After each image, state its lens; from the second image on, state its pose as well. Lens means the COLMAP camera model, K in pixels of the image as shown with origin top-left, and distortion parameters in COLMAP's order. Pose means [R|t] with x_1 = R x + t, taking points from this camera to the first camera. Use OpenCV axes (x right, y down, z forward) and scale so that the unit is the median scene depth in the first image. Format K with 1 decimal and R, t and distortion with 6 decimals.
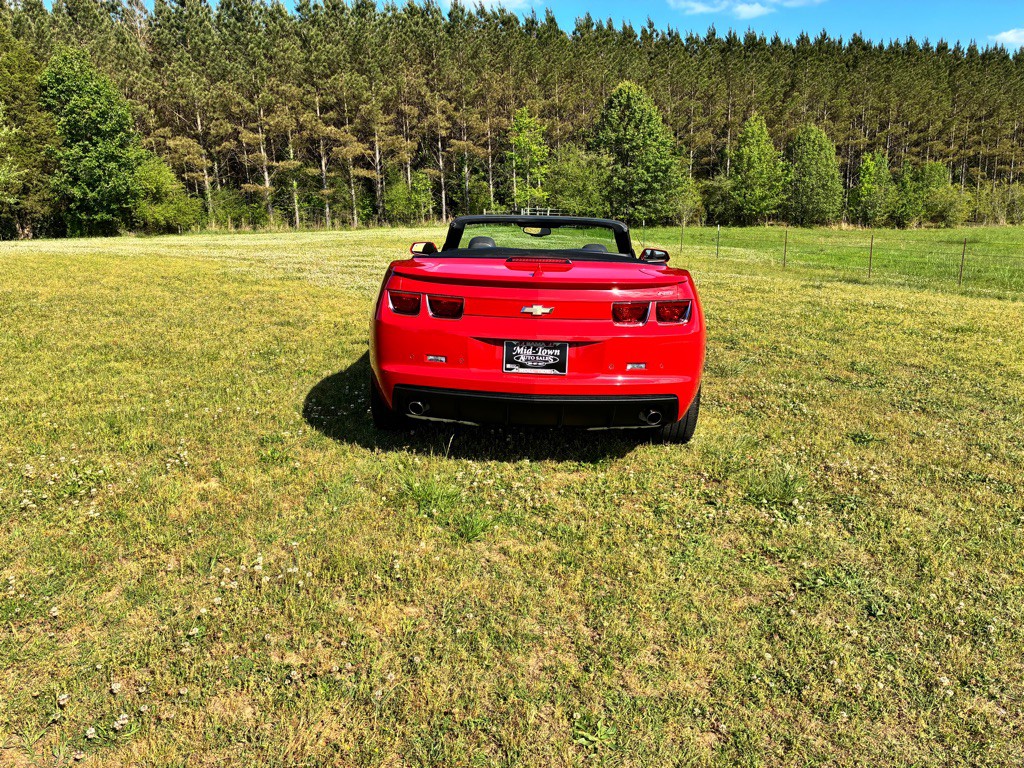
lens RADIAL K [[791.6, 0, 503.1], [0, 791.6, 365.2], [0, 0, 1]] dist [0.073596, -0.093544]
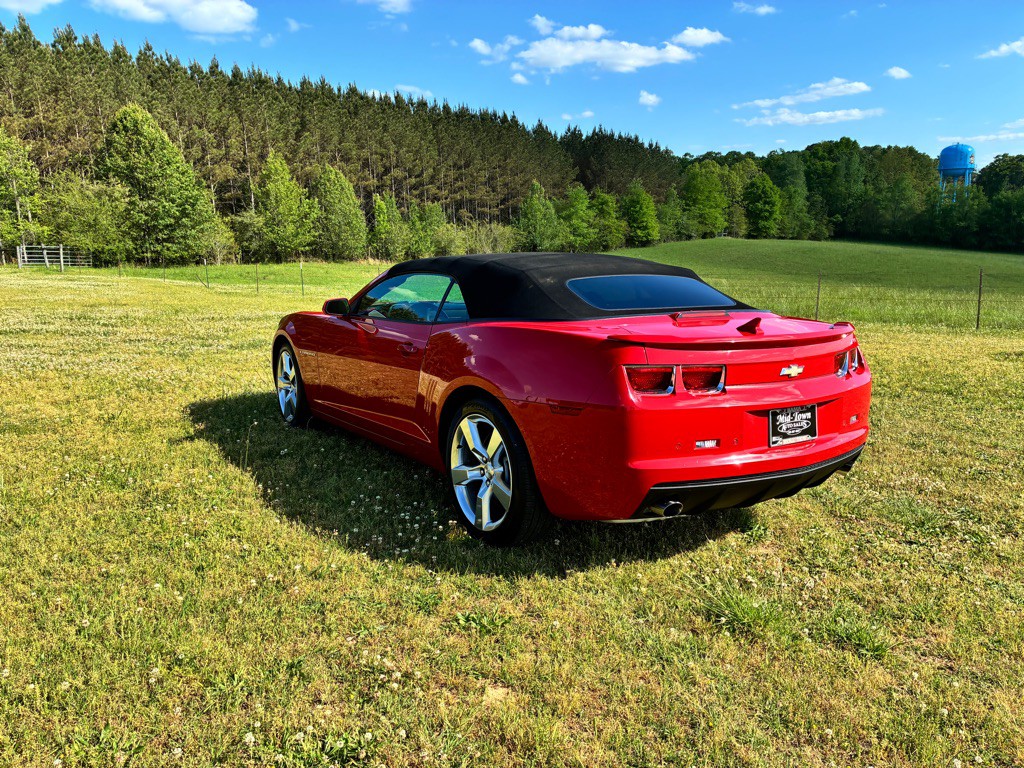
lens RADIAL K [[791.6, 0, 509.0], [0, 791.6, 372.6], [0, 0, 1]] dist [0.073596, -0.093544]
pose [[0.804007, -0.104599, 0.585348, -0.089529], [0.124487, 0.992201, 0.006313, -0.013827], [-0.581443, 0.067792, 0.810758, 0.058151]]
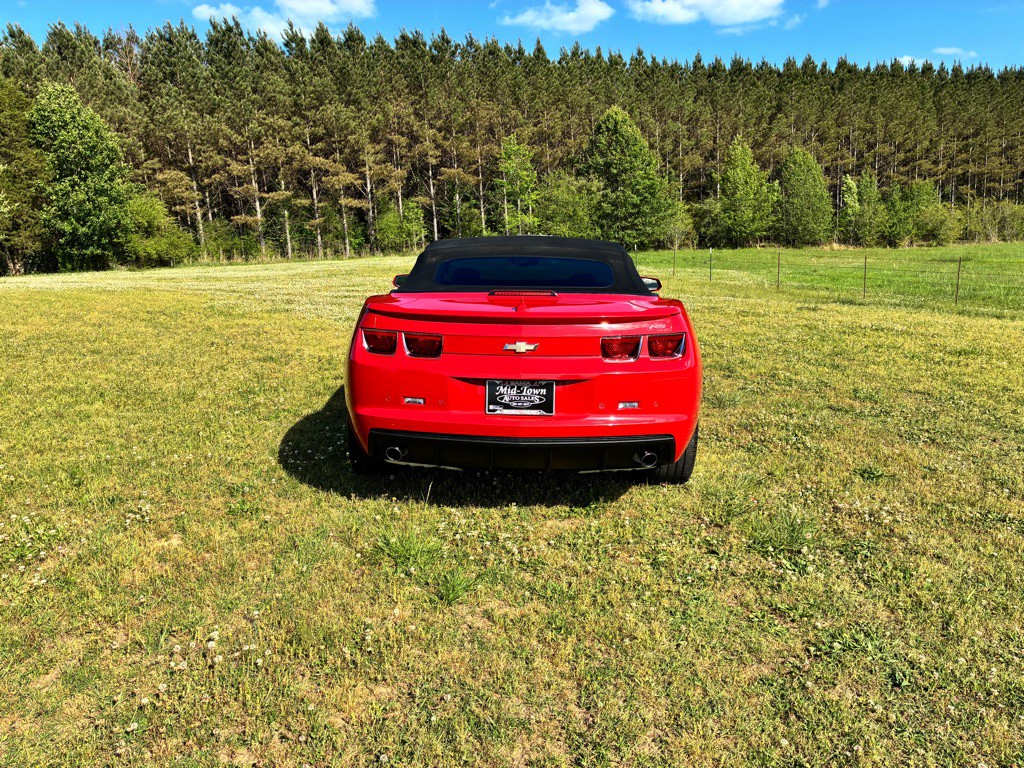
lens RADIAL K [[791.6, 0, 501.1], [0, 791.6, 361.4], [0, 0, 1]] dist [0.073596, -0.093544]
pose [[0.999798, -0.019823, 0.003462, 0.001984], [0.019936, 0.999144, -0.036235, -0.002368], [-0.002740, 0.036296, 0.999337, 0.008234]]
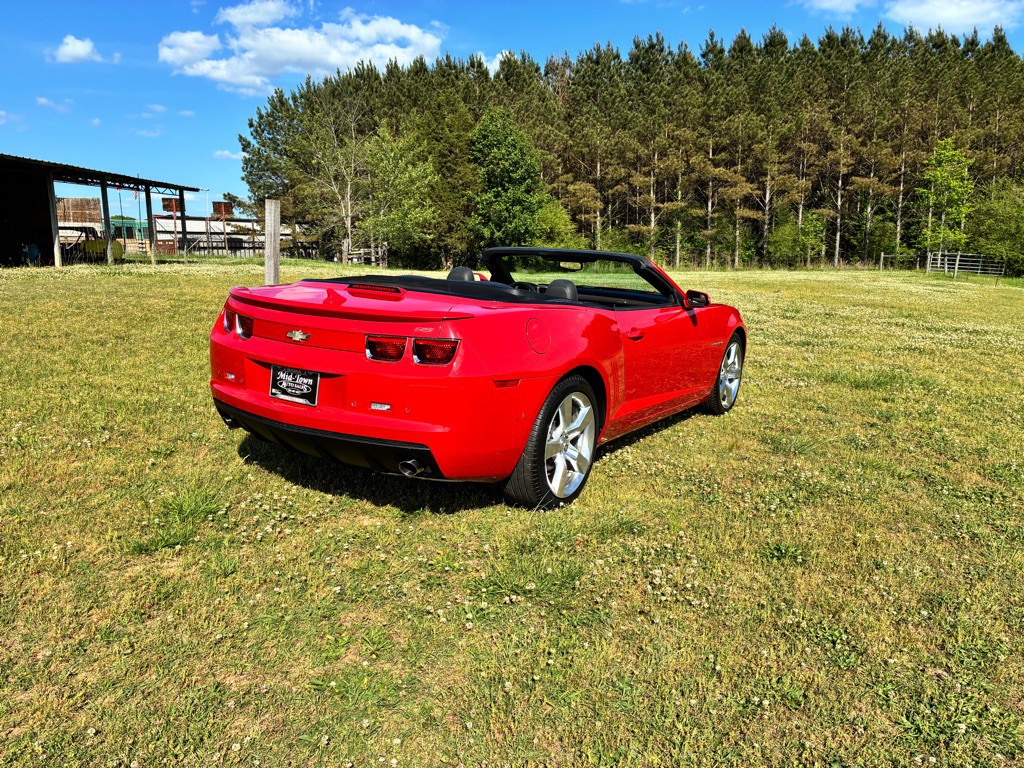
lens RADIAL K [[791.6, 0, 512.6], [0, 791.6, 367.0], [0, 0, 1]] dist [0.073596, -0.093544]
pose [[0.865424, 0.095766, -0.491803, 0.091986], [-0.119851, 0.992636, -0.017612, -0.005712], [0.486495, 0.074185, 0.870528, 0.036441]]
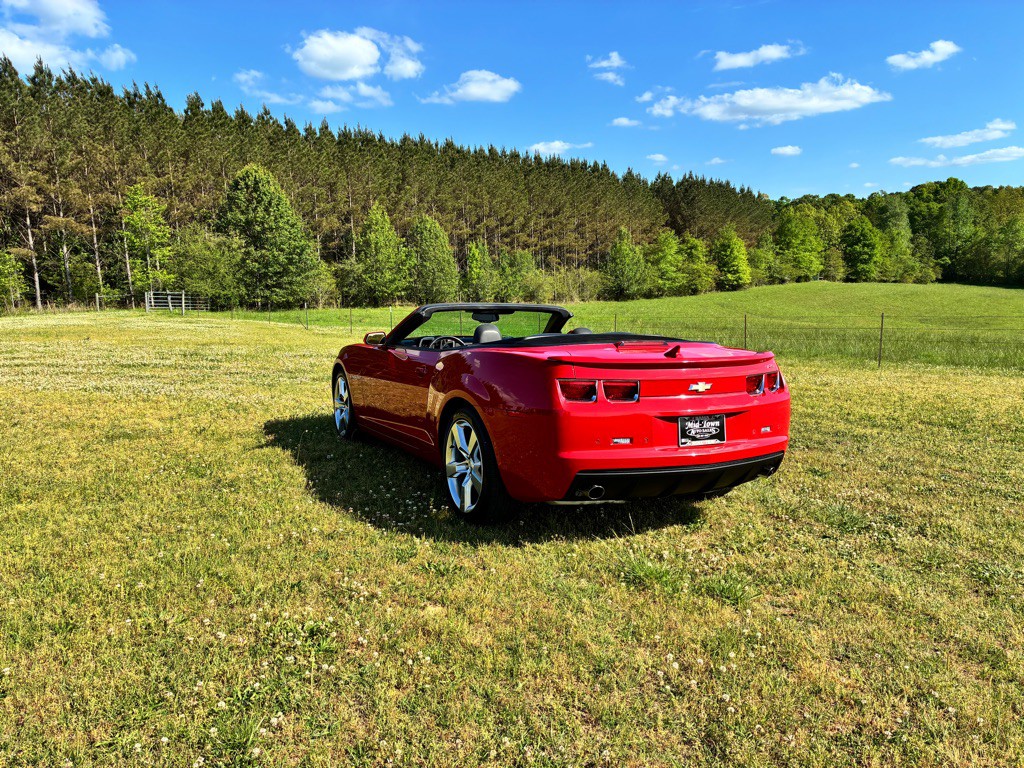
lens RADIAL K [[791.6, 0, 506.8], [0, 791.6, 372.0], [0, 0, 1]] dist [0.073596, -0.093544]
pose [[0.871719, -0.063466, 0.485878, -0.089901], [0.107639, 0.992159, -0.063519, -0.006052], [-0.478037, 0.107670, 0.871715, 0.020556]]
